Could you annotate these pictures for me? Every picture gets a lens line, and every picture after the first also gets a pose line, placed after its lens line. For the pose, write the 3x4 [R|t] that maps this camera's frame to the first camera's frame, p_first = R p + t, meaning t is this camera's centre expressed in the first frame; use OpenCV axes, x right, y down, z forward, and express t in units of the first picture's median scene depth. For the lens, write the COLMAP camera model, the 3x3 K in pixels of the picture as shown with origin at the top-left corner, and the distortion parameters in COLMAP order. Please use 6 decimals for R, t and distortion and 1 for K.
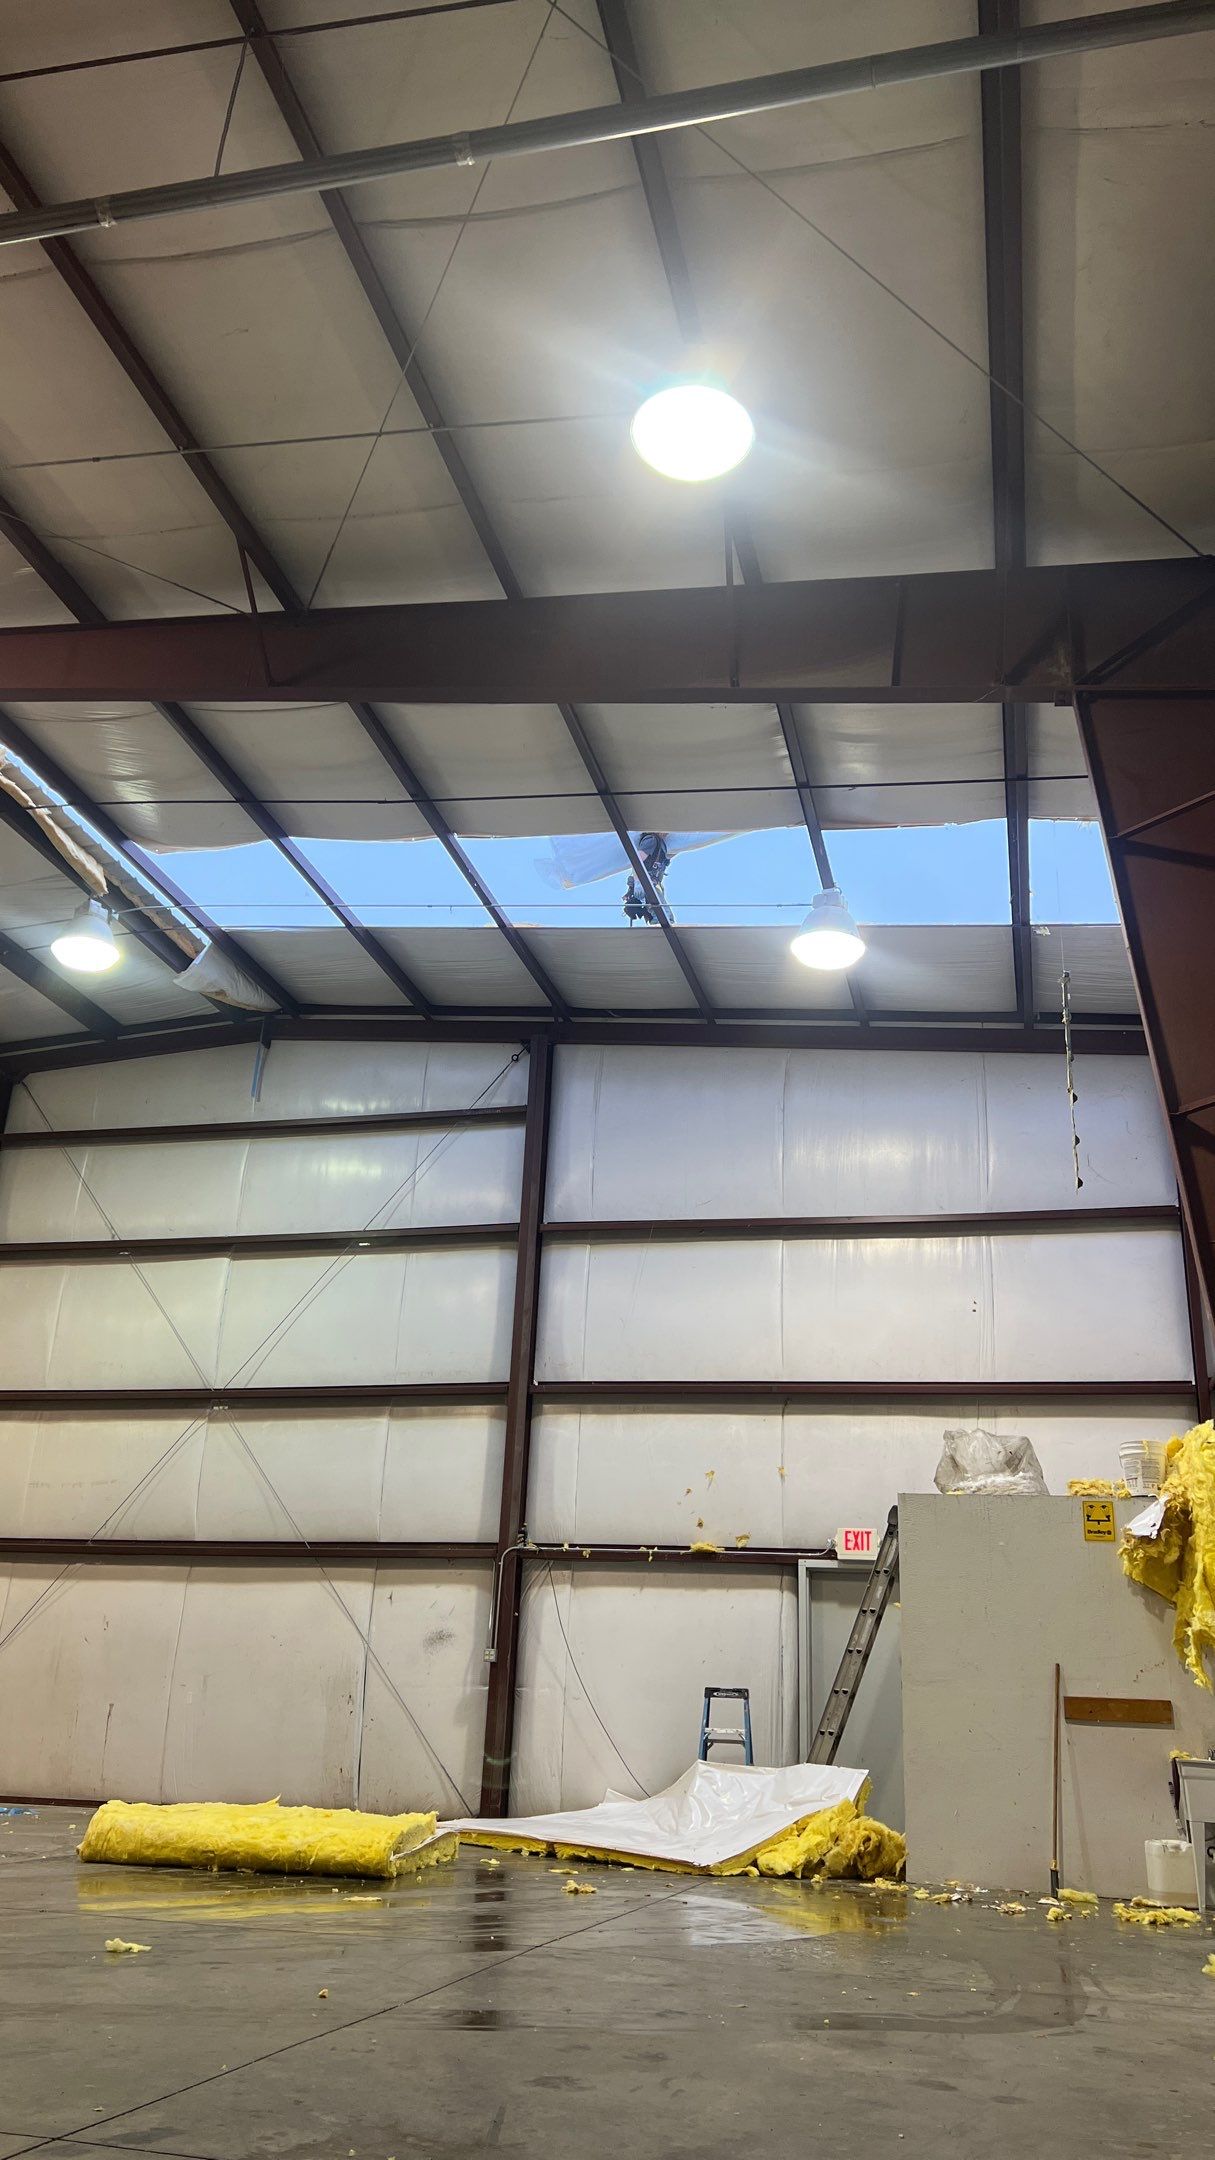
lens RADIAL K [[1780.6, 0, 607.5], [0, 1780.6, 1080.0], [0, 0, 1]] dist [0.131289, -0.230852]
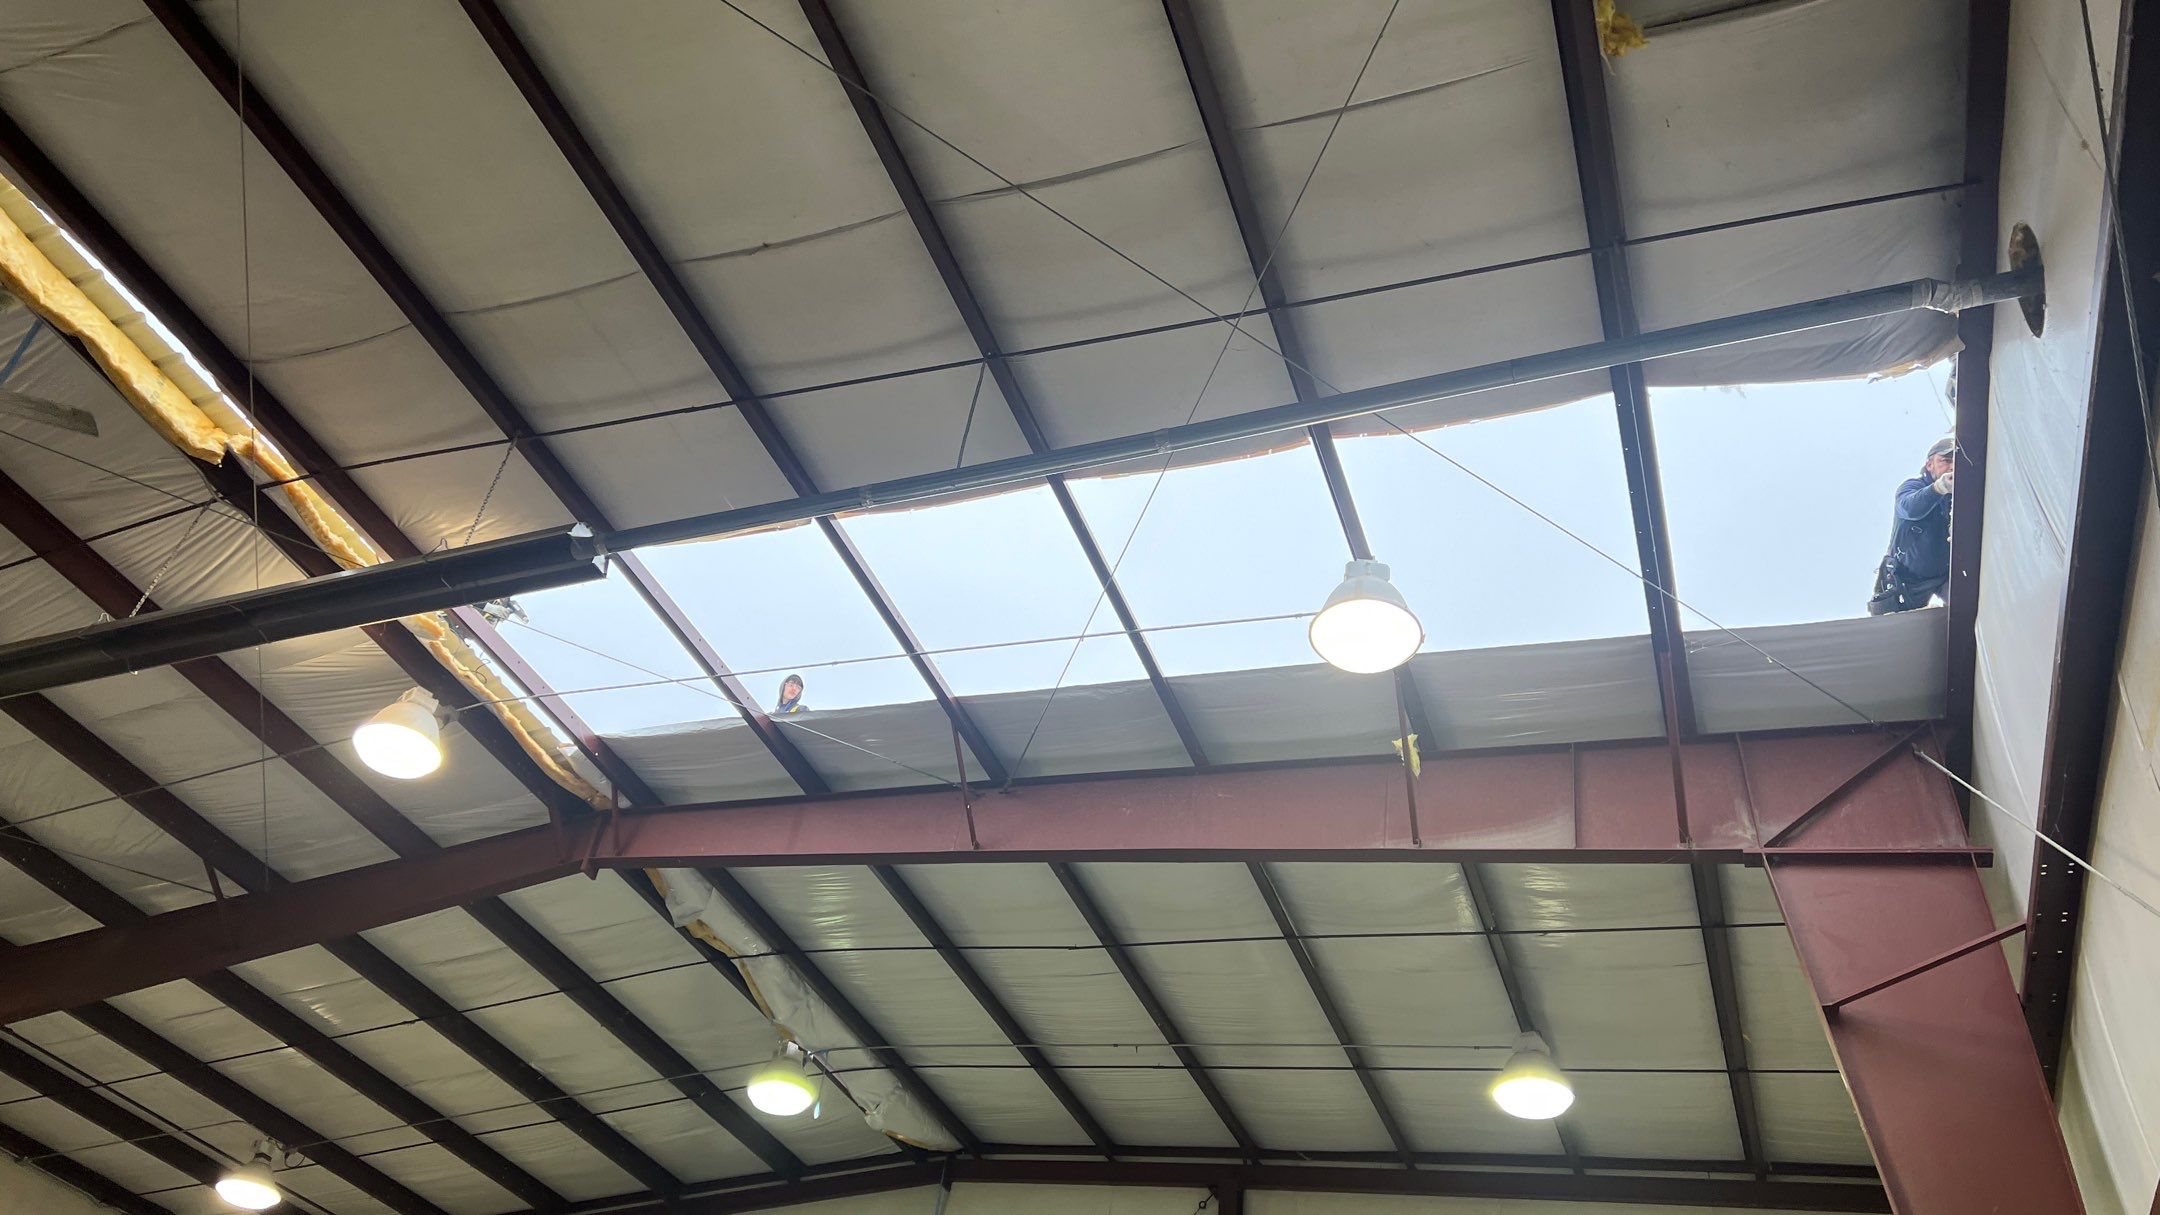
lens RADIAL K [[1609.2, 0, 1086.0], [0, 1609.2, 708.0], [0, 0, 1]] dist [0.036227, -0.050571]
pose [[0.988537, -0.045214, -0.144052, 0.023321], [-0.006961, 0.939442, -0.342636, 0.035080], [0.150821, 0.339711, 0.928358, 0.095969]]
